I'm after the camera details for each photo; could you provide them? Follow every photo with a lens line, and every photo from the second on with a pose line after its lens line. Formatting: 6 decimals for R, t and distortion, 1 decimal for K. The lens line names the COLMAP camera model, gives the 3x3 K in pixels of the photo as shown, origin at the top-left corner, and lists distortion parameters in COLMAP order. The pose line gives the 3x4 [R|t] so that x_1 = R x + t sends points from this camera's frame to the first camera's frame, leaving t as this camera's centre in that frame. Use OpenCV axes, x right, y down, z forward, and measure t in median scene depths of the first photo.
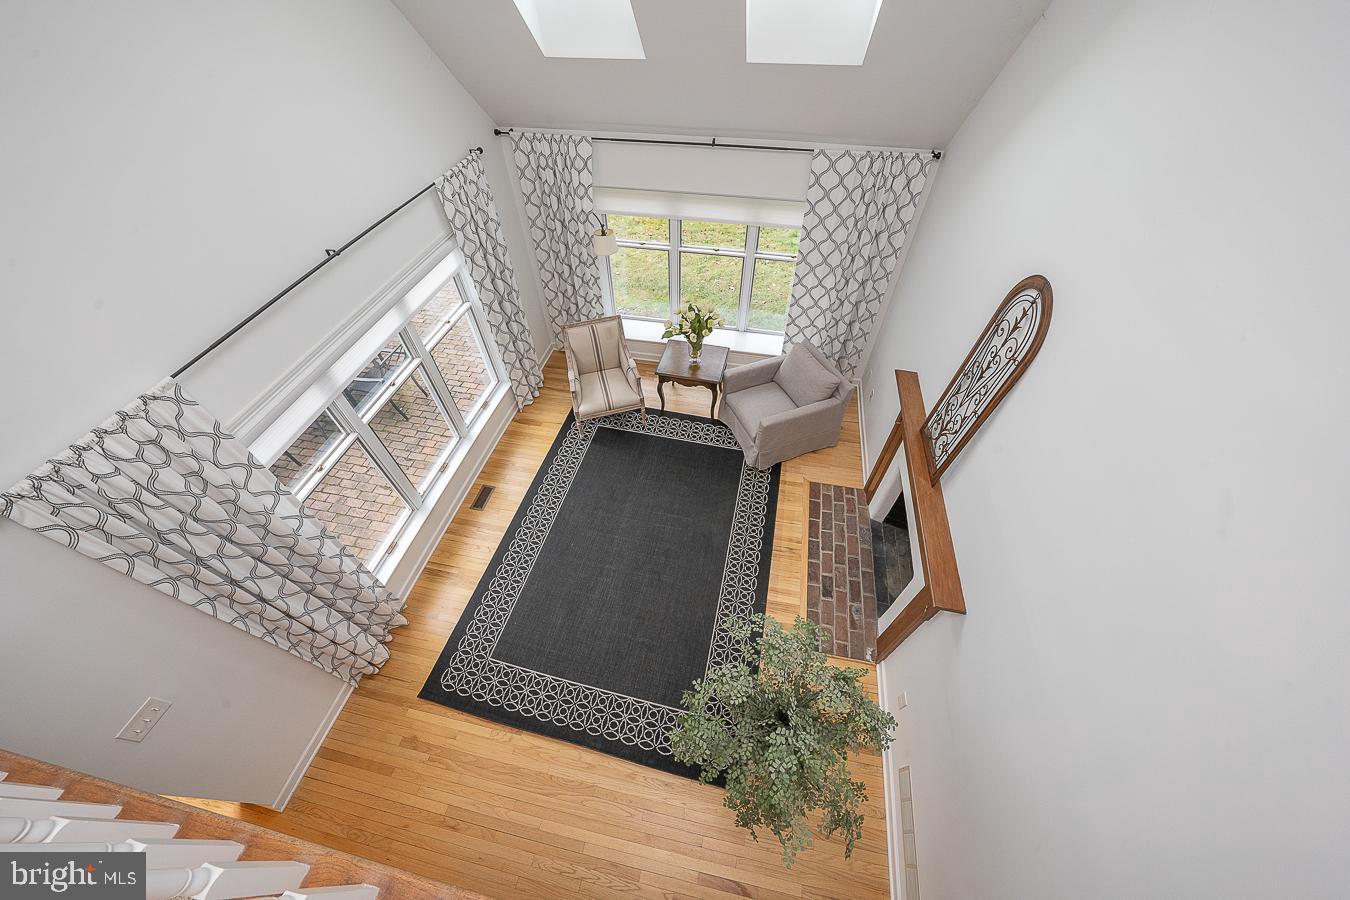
lens RADIAL K [[470.3, 0, 677.8], [0, 470.3, 451.5], [0, 0, 1]] dist [-0.010970, 0.000946]
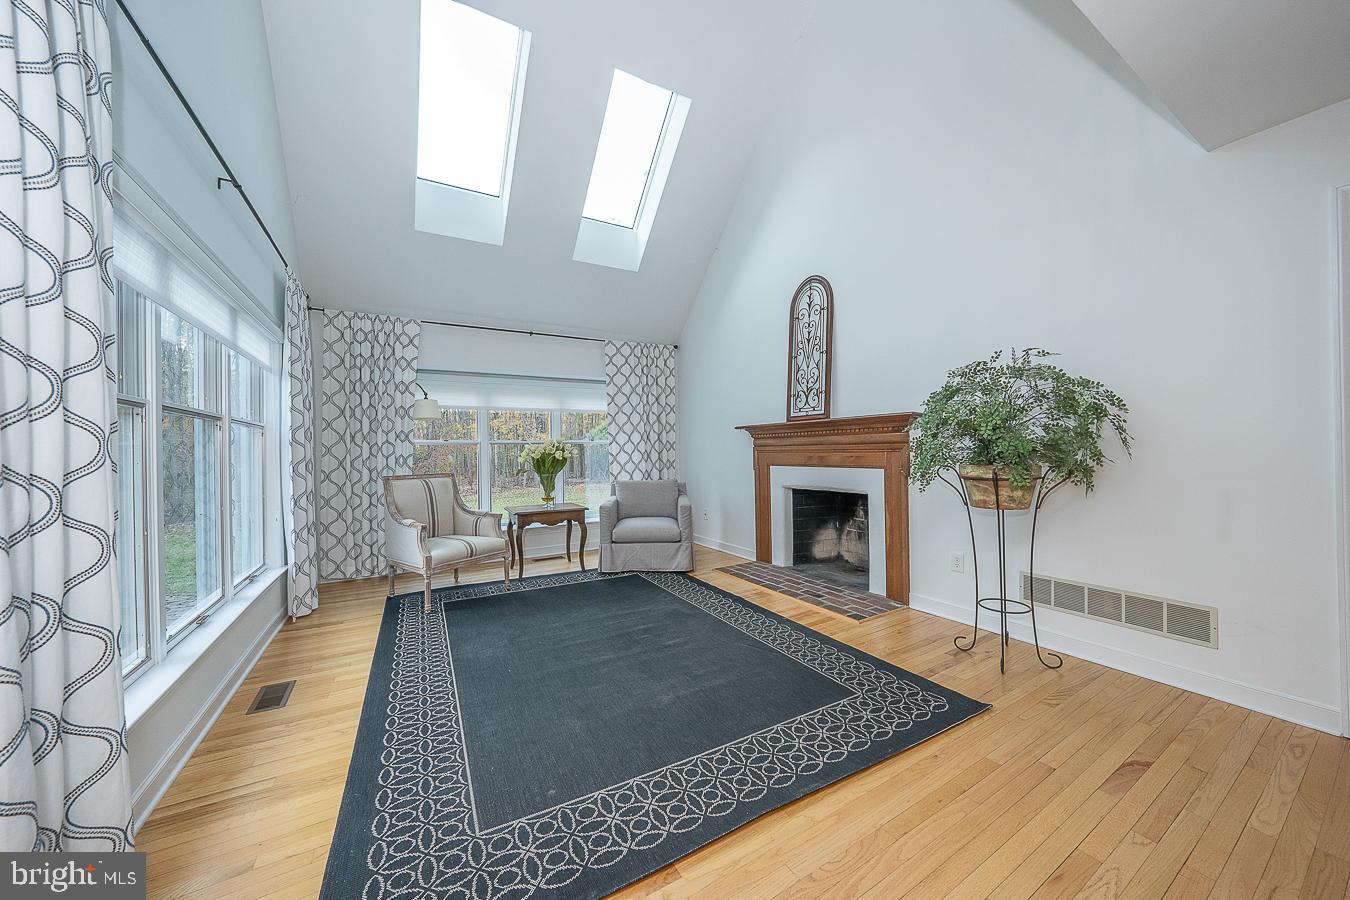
lens RADIAL K [[470.3, 0, 677.6], [0, 470.3, 454.2], [0, 0, 1]] dist [-0.010970, 0.000946]
pose [[0.747445, -0.009873, 0.664250, -0.471720], [0.511473, 0.646628, -0.565922, 0.479290], [-0.423935, 0.762742, 0.488369, 0.438500]]
